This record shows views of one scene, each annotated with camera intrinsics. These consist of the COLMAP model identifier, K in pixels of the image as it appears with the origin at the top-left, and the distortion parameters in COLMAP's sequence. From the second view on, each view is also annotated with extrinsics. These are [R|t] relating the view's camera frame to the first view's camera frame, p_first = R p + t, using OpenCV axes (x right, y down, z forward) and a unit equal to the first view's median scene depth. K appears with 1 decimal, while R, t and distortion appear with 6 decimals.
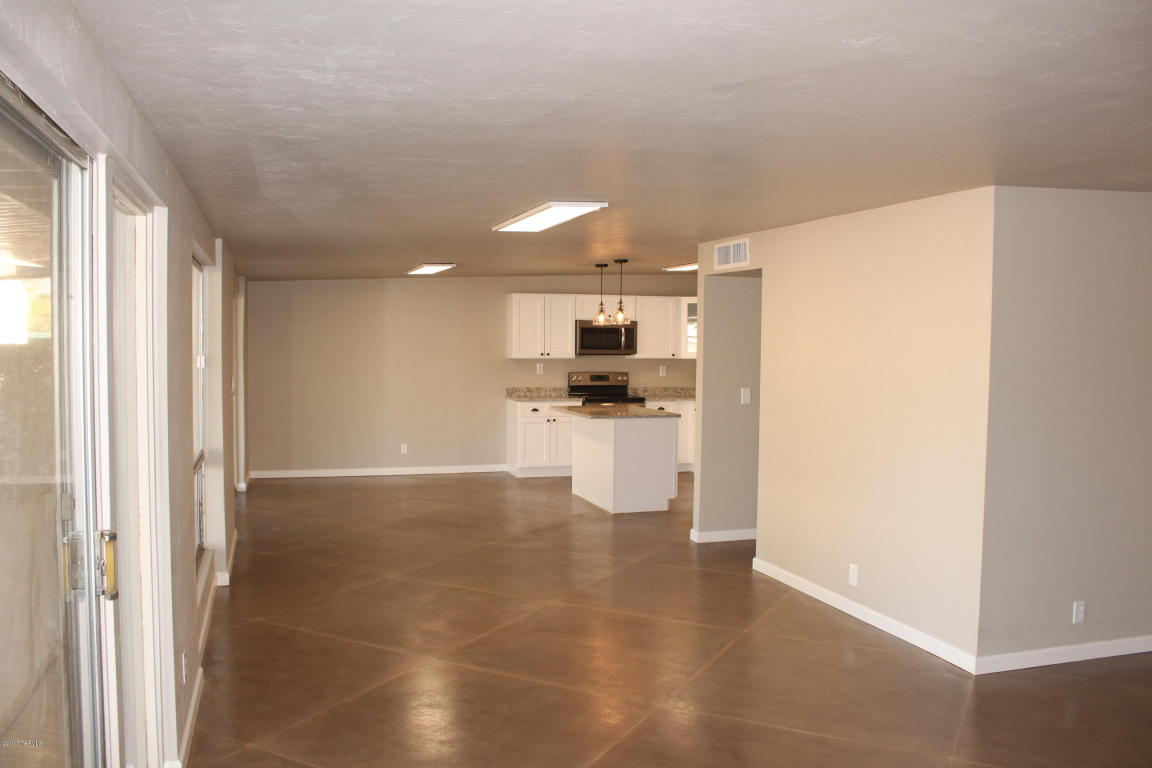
lens RADIAL K [[961.1, 0, 582.4], [0, 961.1, 389.9], [0, 0, 1]] dist [-0.167489, 0.142648]
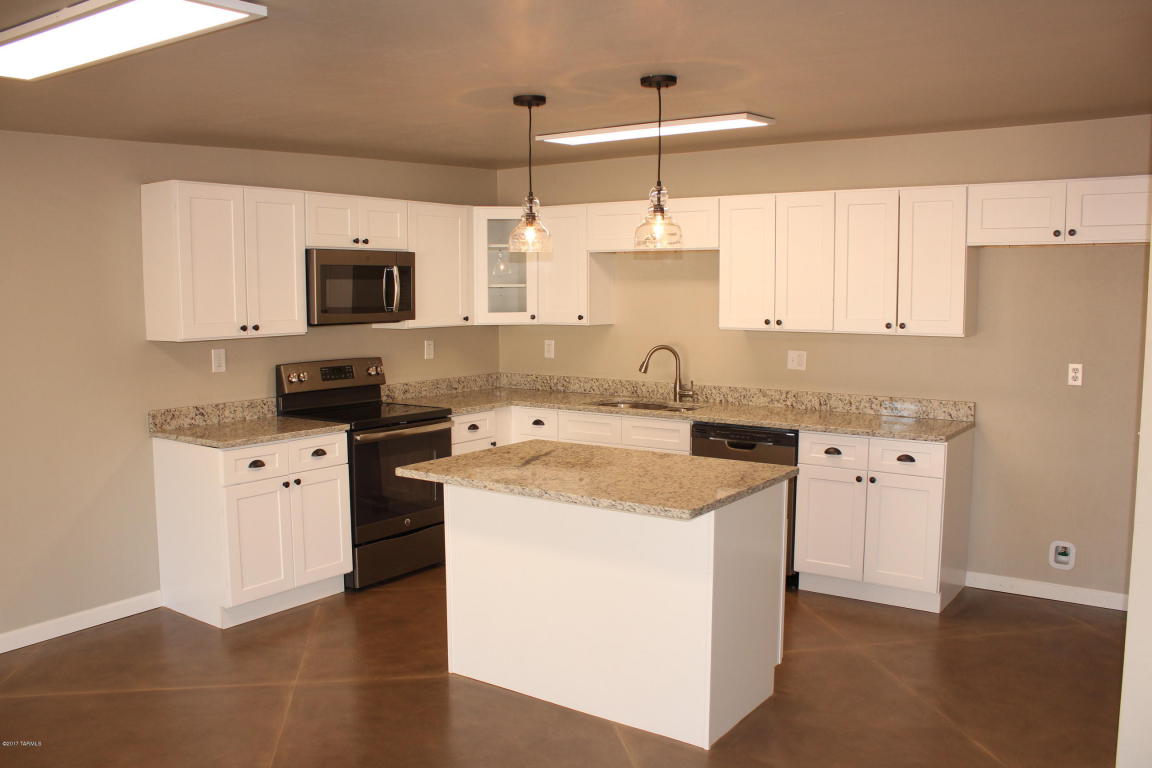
lens RADIAL K [[961.1, 0, 571.9], [0, 961.1, 394.5], [0, 0, 1]] dist [-0.167489, 0.142648]
pose [[0.803851, -0.076023, 0.589953, -0.273020], [0.041300, 0.996539, 0.072143, -0.050214], [-0.593395, -0.033627, 0.804208, 0.903865]]
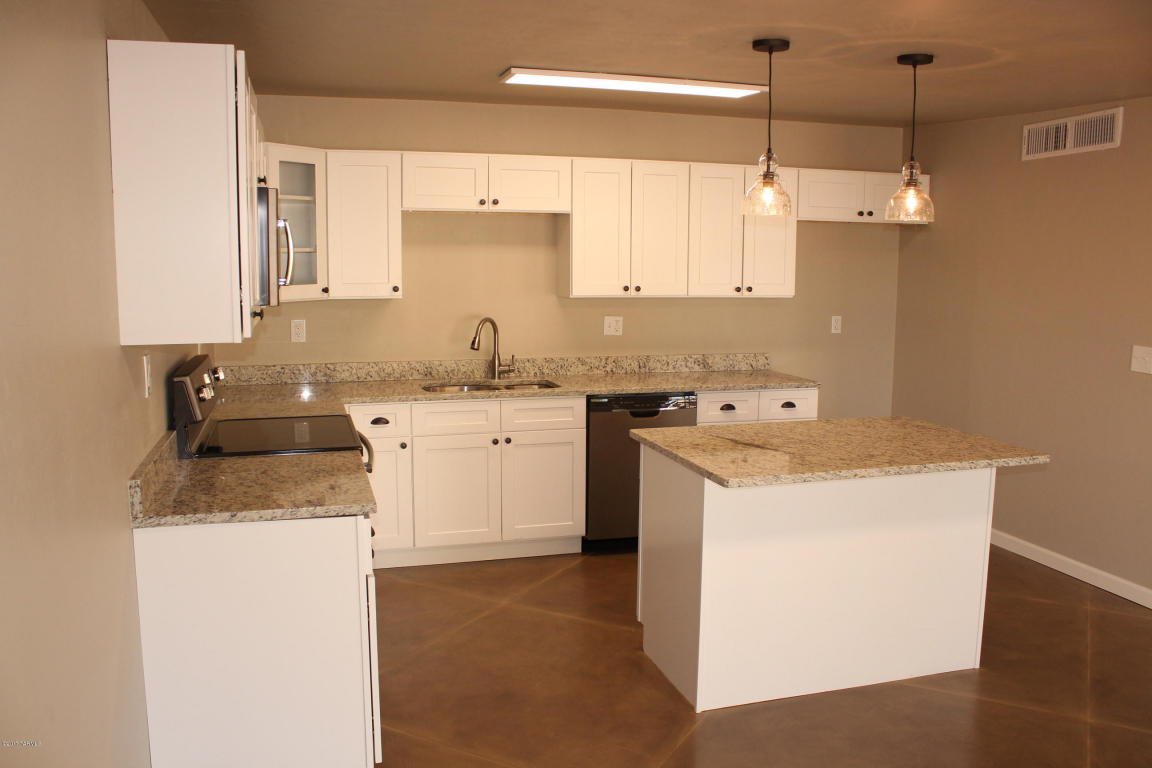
lens RADIAL K [[961.1, 0, 566.3], [0, 961.1, 393.6], [0, 0, 1]] dist [-0.167489, 0.142648]
pose [[0.031459, -0.150533, 0.988104, -0.438492], [0.045730, 0.987775, 0.149027, -0.076316], [-0.998458, 0.040498, 0.037958, 1.382000]]
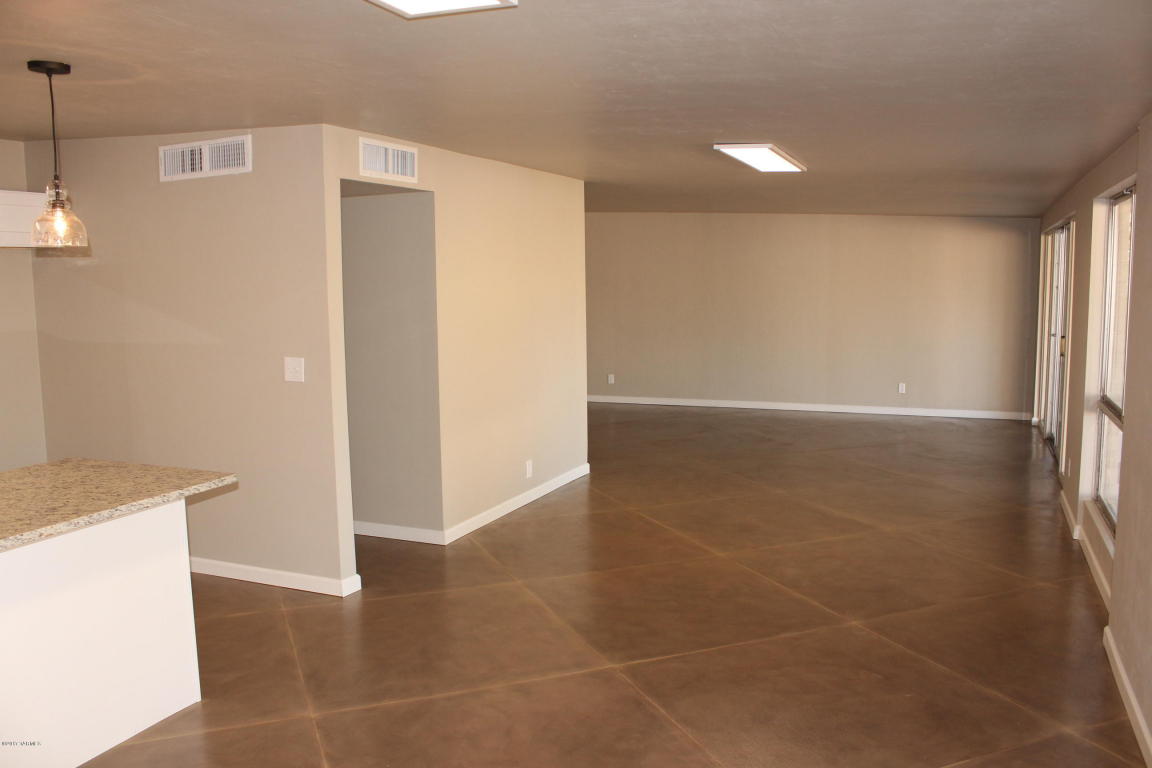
lens RADIAL K [[961.1, 0, 578.0], [0, 961.1, 389.7], [0, 0, 1]] dist [-0.167489, 0.142648]
pose [[-0.755560, -0.078392, 0.650372, -0.415313], [0.040014, 0.985437, 0.165265, -0.079036], [-0.653856, 0.150891, -0.741420, 1.391395]]
